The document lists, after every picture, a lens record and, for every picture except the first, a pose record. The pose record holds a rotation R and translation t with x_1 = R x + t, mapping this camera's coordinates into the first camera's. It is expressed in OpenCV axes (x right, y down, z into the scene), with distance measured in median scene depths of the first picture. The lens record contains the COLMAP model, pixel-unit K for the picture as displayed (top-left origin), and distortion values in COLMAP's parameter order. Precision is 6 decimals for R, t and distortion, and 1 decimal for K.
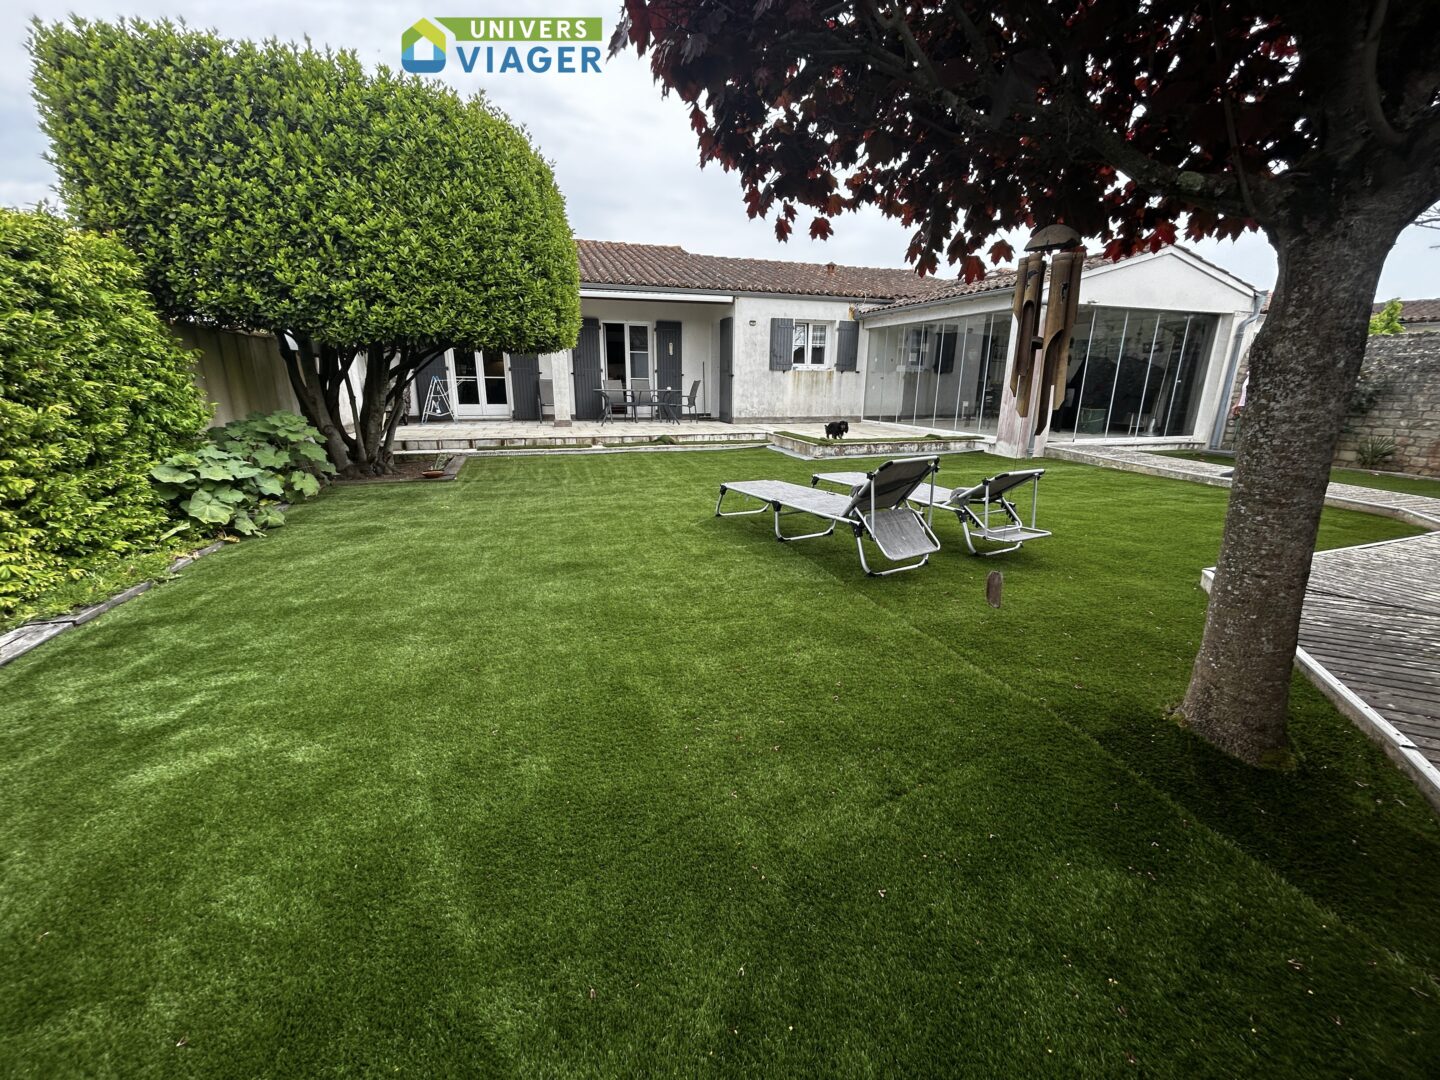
lens RADIAL K [[583.6, 0, 720.0], [0, 583.6, 540.0], [0, 0, 1]] dist [-0.001728, 0.000203]
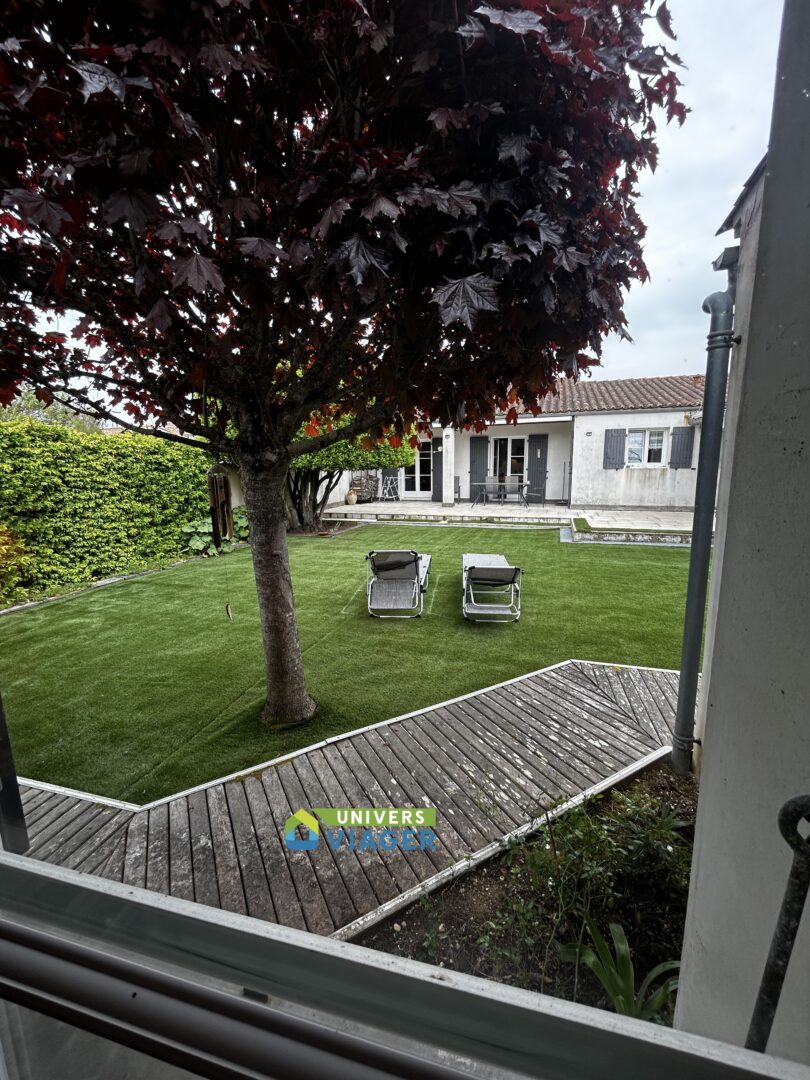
lens RADIAL K [[437.7, 0, 405.0], [0, 437.7, 540.0], [0, 0, 1]] dist [-0.001728, 0.000203]
pose [[0.805489, 0.082072, -0.586900, 0.318645], [-0.136657, 0.989396, -0.049197, -0.032727], [0.576639, 0.119832, 0.808163, -0.001227]]
